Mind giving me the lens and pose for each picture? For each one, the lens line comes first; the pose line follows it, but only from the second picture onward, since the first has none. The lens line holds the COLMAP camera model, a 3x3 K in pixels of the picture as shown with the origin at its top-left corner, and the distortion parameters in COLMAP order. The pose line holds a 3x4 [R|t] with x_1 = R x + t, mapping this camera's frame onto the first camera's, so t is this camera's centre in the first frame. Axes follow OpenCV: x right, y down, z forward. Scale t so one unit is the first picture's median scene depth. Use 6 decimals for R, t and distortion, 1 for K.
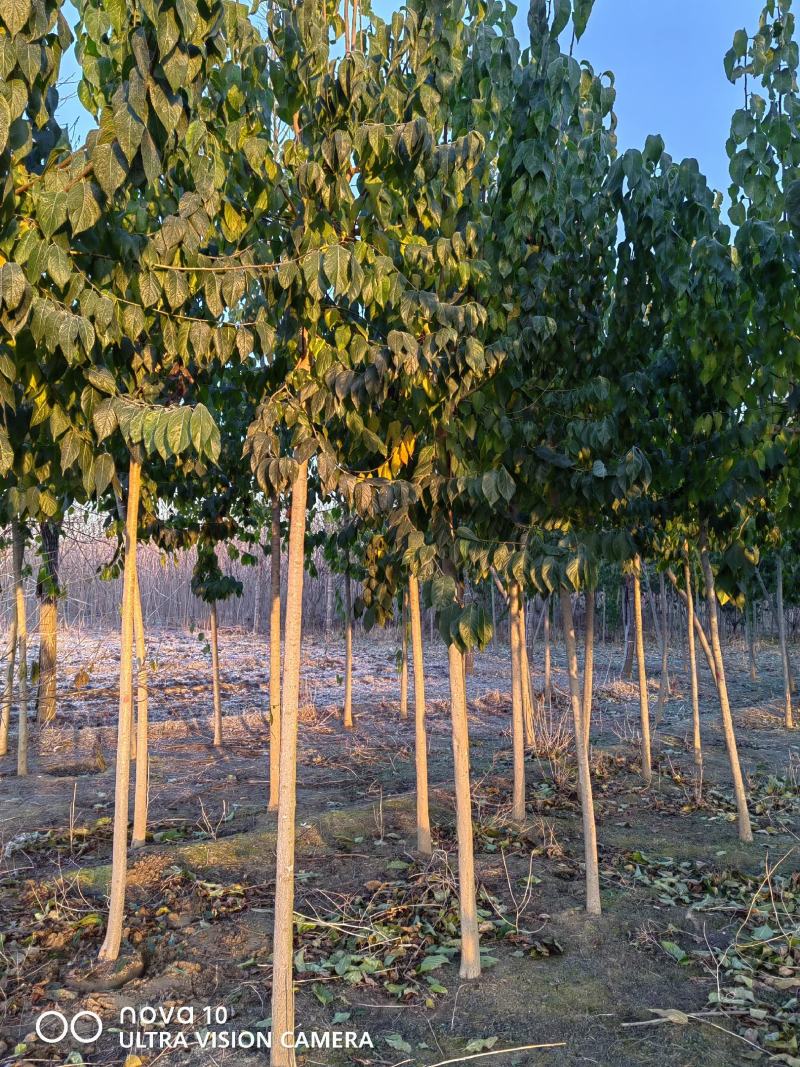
lens RADIAL K [[842.0, 0, 399.9], [0, 842.0, 538.4], [0, 0, 1]] dist [0.053514, -0.056444]
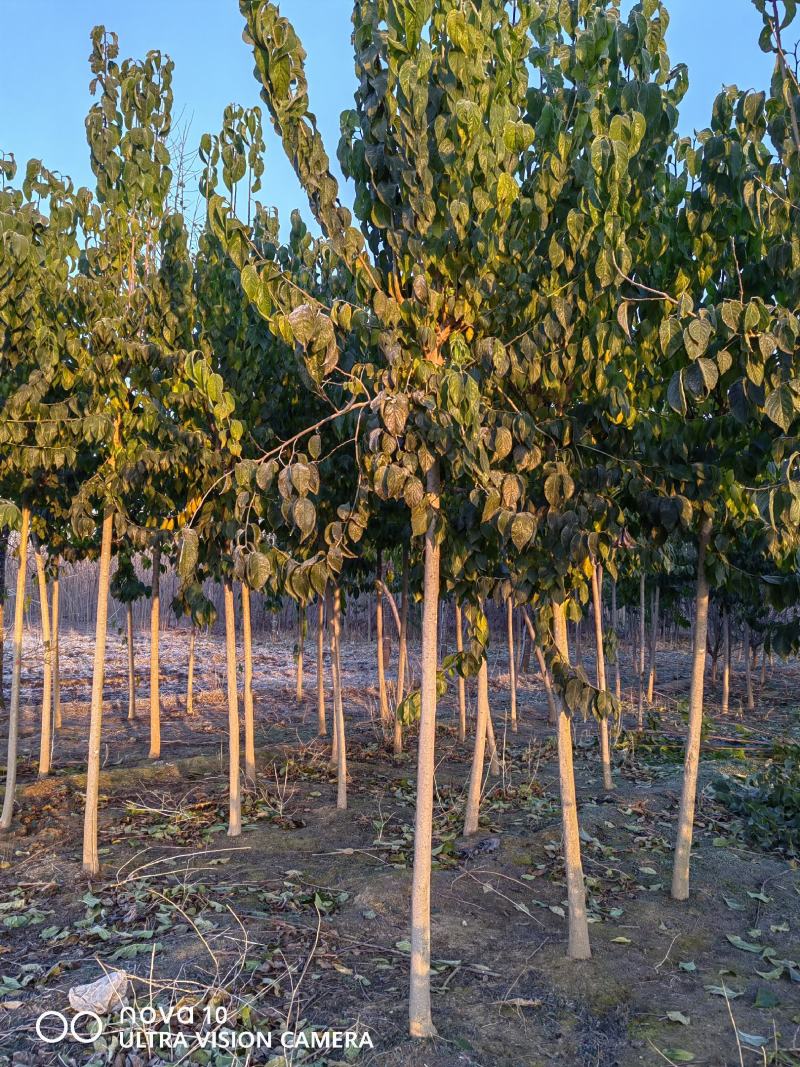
lens RADIAL K [[842.0, 0, 401.8], [0, 842.0, 537.2], [0, 0, 1]] dist [0.053514, -0.056444]
pose [[0.999647, 0.004175, 0.026249, 0.359237], [-0.004013, 0.999973, -0.006222, -0.034625], [-0.026274, 0.006114, 0.999636, -0.608522]]
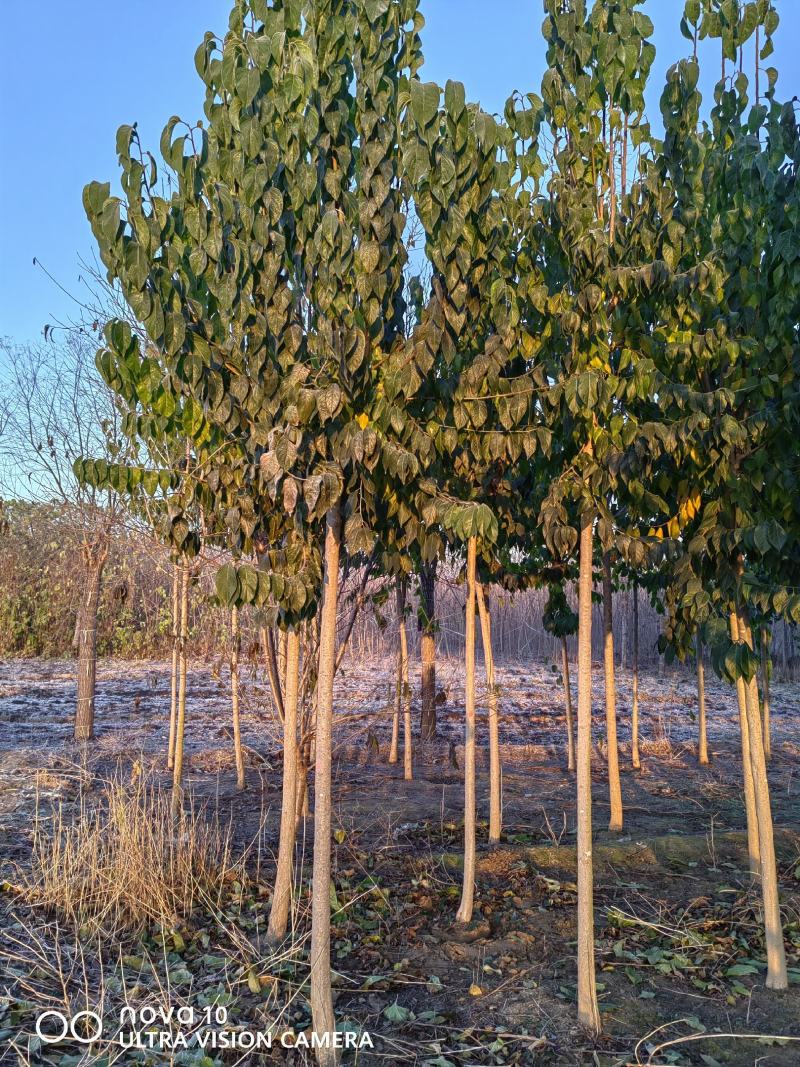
lens RADIAL K [[842.0, 0, 401.0], [0, 842.0, 537.2], [0, 0, 1]] dist [0.053514, -0.056444]
pose [[0.906968, -0.040747, -0.419224, 0.129976], [0.023301, 0.998639, -0.046653, -0.018136], [0.420555, 0.032544, 0.906683, -0.207727]]
